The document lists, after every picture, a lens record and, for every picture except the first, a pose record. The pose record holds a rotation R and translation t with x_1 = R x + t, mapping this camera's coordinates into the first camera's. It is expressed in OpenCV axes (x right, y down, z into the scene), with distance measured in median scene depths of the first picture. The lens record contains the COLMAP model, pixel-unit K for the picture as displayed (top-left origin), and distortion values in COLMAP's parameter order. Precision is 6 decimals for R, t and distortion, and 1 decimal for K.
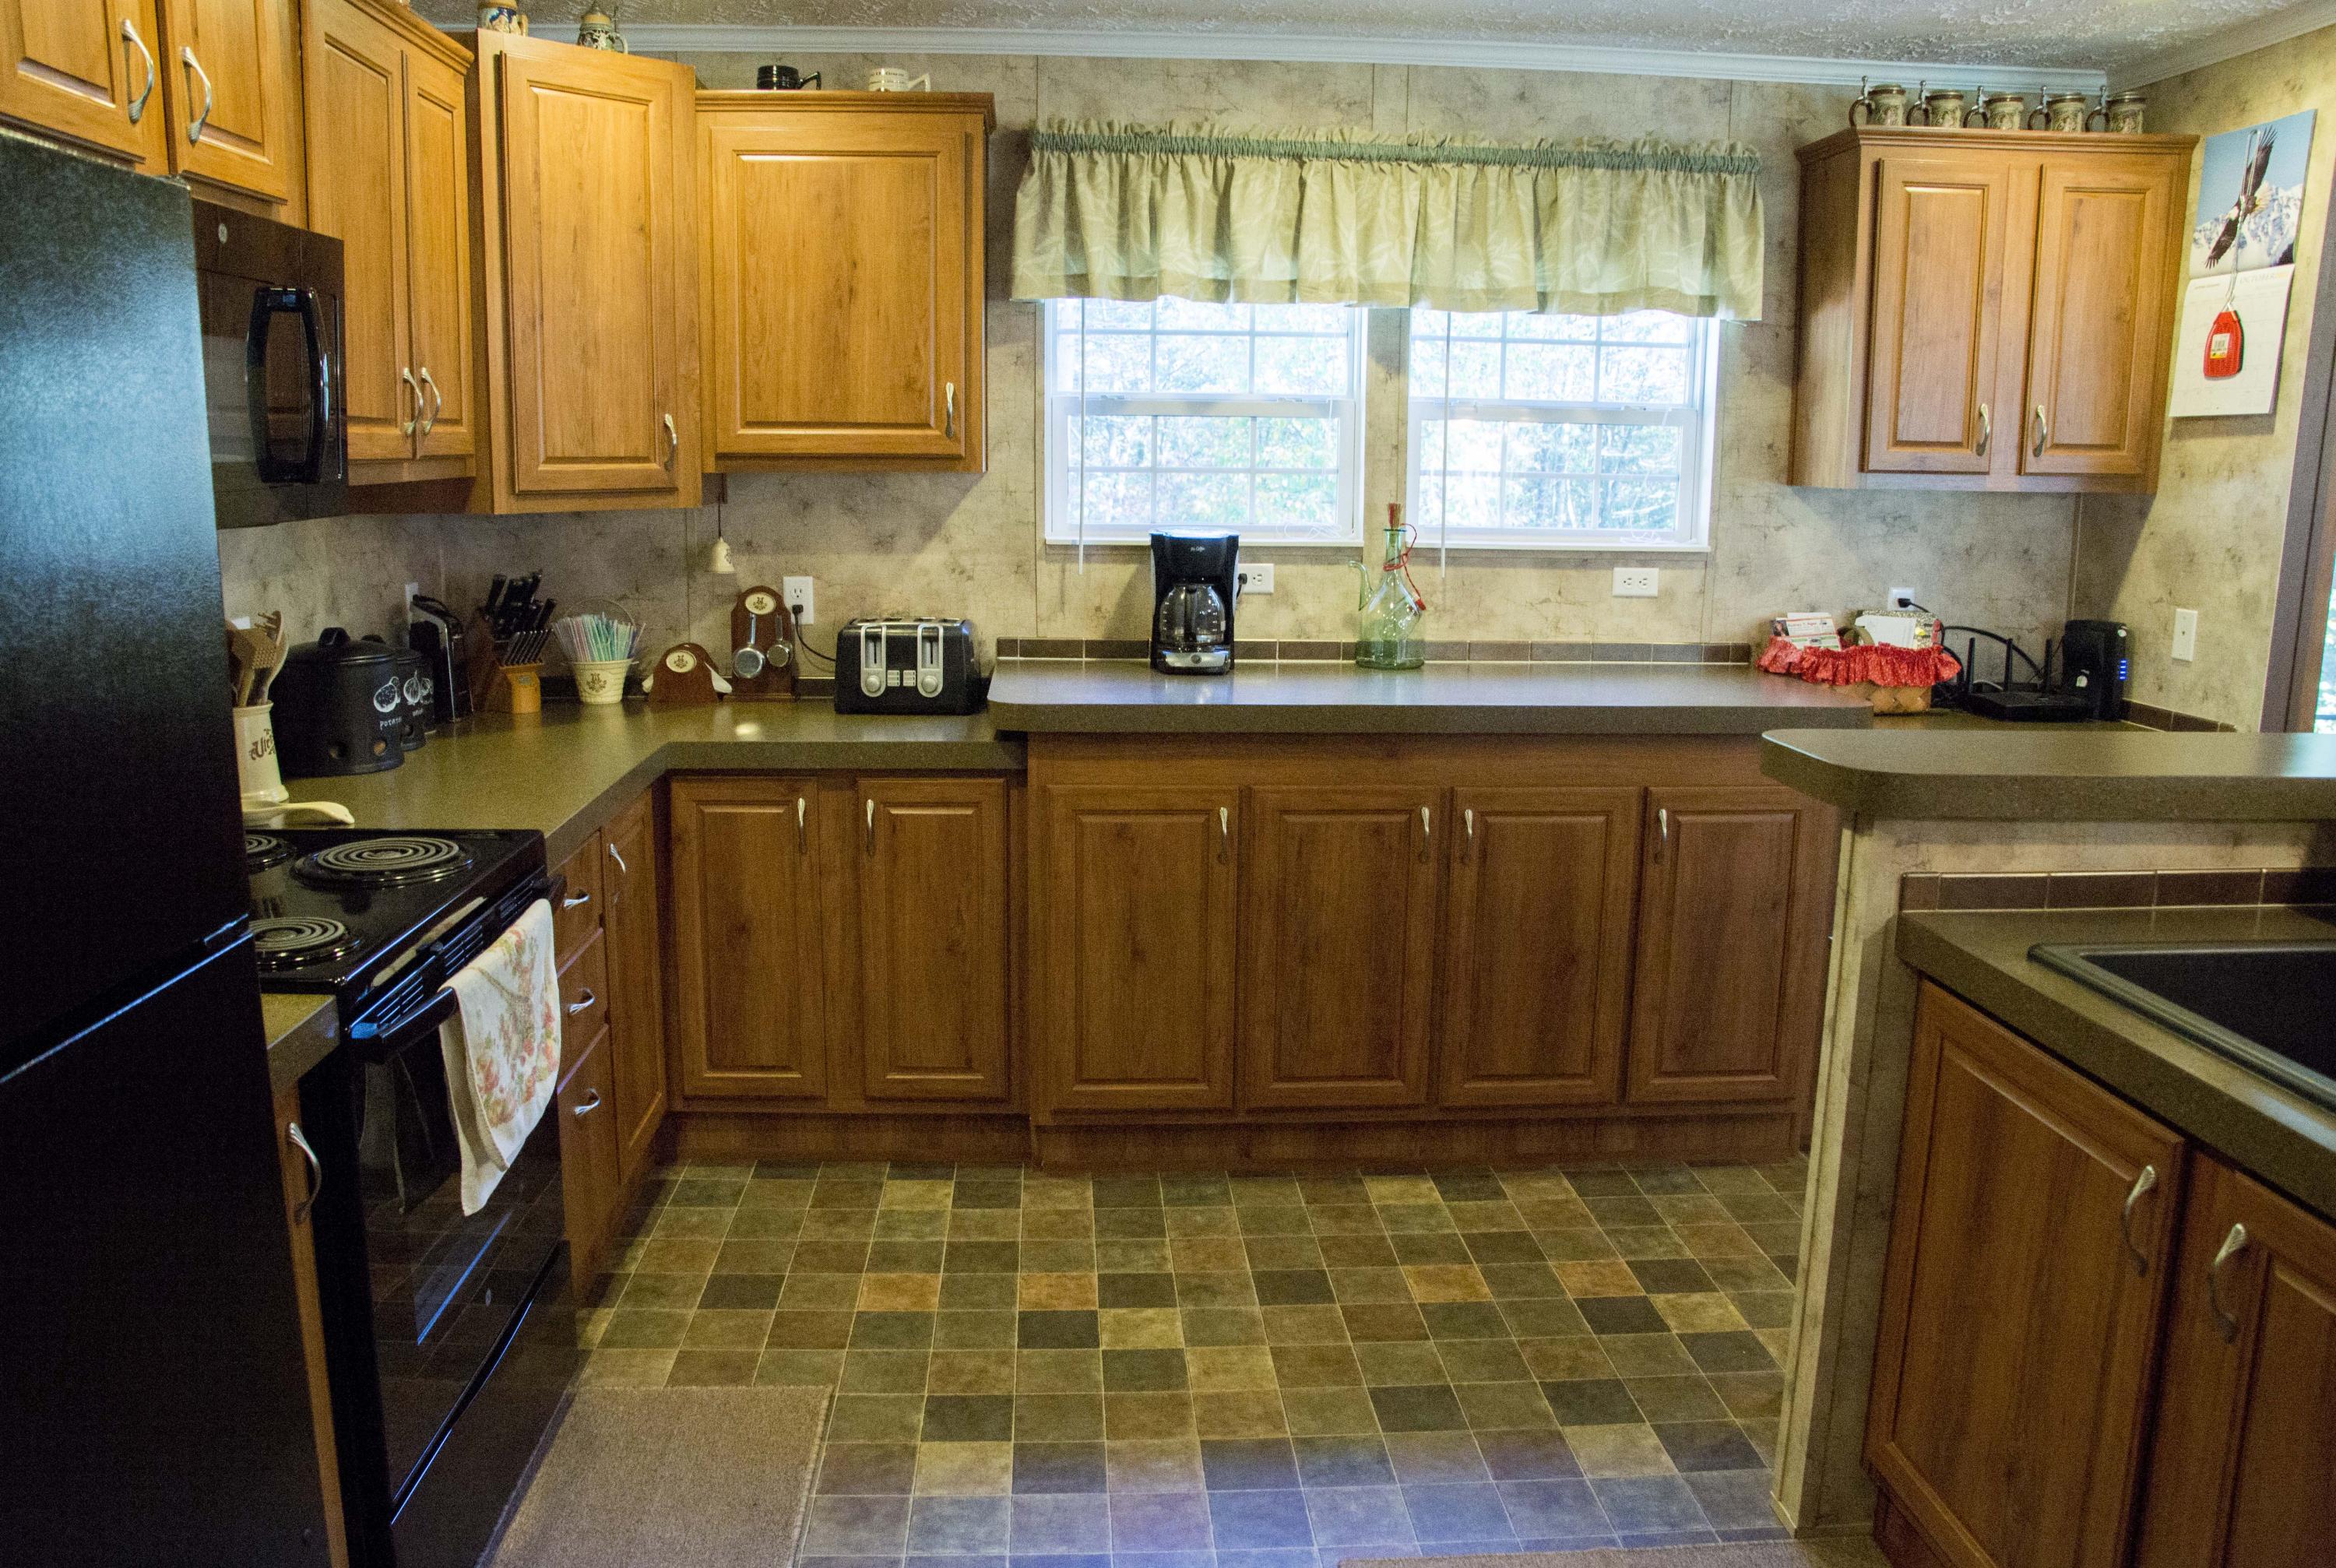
lens RADIAL K [[1773.6, 0, 1119.4], [0, 1773.6, 781.0], [0, 0, 1]] dist [-0.140427, 0.062840]
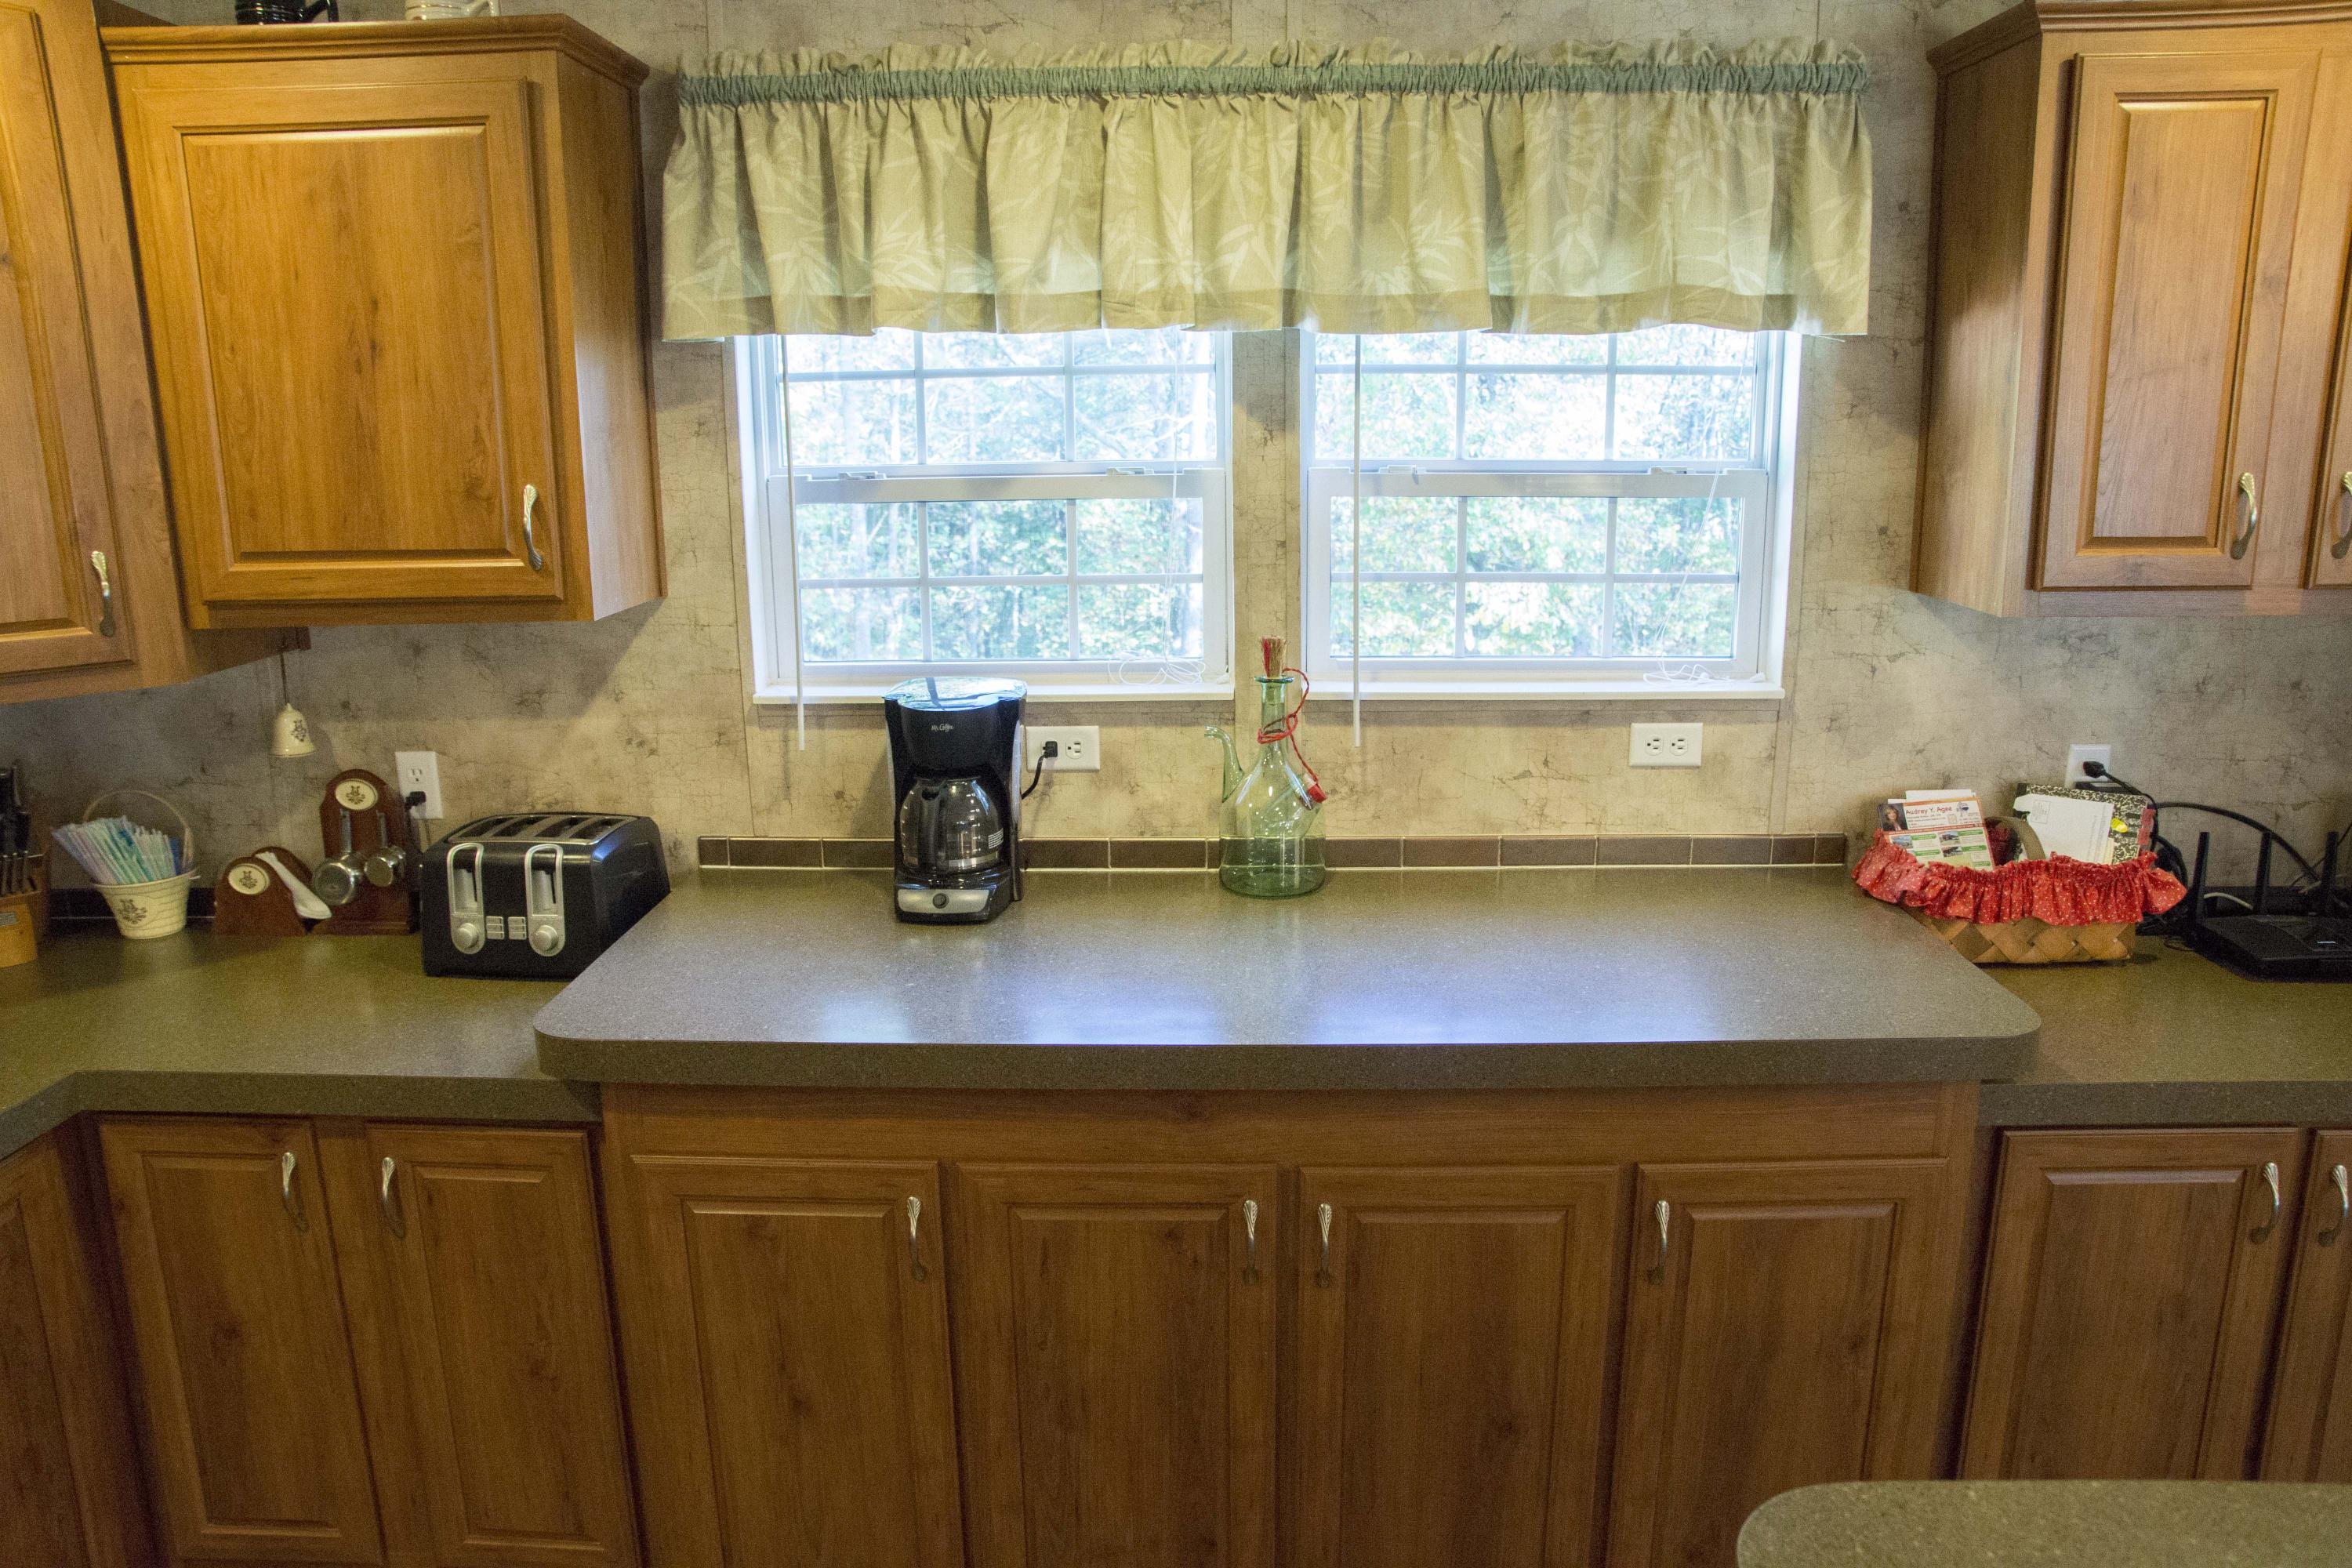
lens RADIAL K [[1652.3, 0, 1171.6], [0, 1652.3, 782.3], [0, 0, 1]] dist [-0.157684, 0.113676]
pose [[0.996600, -0.001582, -0.082374, 0.176578], [0.005305, 0.998973, 0.044999, -0.138615], [0.082218, -0.045283, 0.995585, 0.418804]]
